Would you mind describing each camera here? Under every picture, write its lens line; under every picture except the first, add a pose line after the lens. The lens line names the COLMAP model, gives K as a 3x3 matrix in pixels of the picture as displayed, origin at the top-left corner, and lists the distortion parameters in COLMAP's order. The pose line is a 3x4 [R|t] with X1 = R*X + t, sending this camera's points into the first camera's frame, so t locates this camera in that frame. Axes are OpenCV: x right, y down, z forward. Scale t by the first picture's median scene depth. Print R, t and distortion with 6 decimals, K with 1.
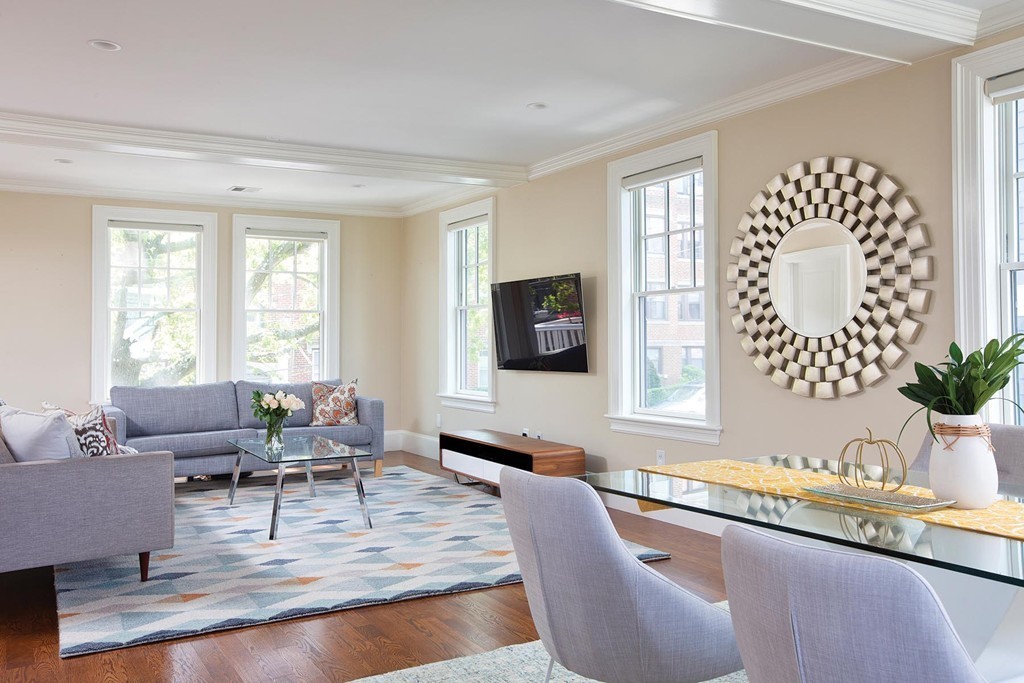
lens RADIAL K [[834.6, 0, 513.3], [0, 834.6, 327.4], [0, 0, 1]] dist [-0.131865, 0.204523]
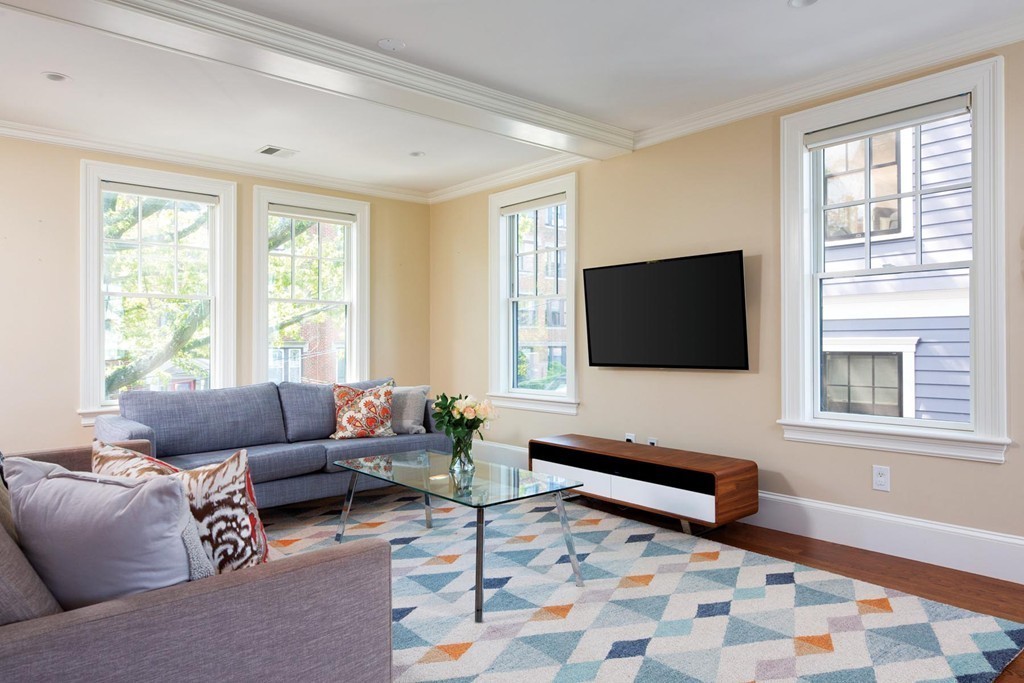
lens RADIAL K [[676.6, 0, 512.0], [0, 676.6, 341.5], [0, 0, 1]] dist [-0.003419, -0.000610]
pose [[0.988025, 0.002186, 0.154279, -0.218651], [-0.004624, 0.999870, 0.015443, 0.014194], [-0.154225, -0.015972, 0.987907, 0.317220]]
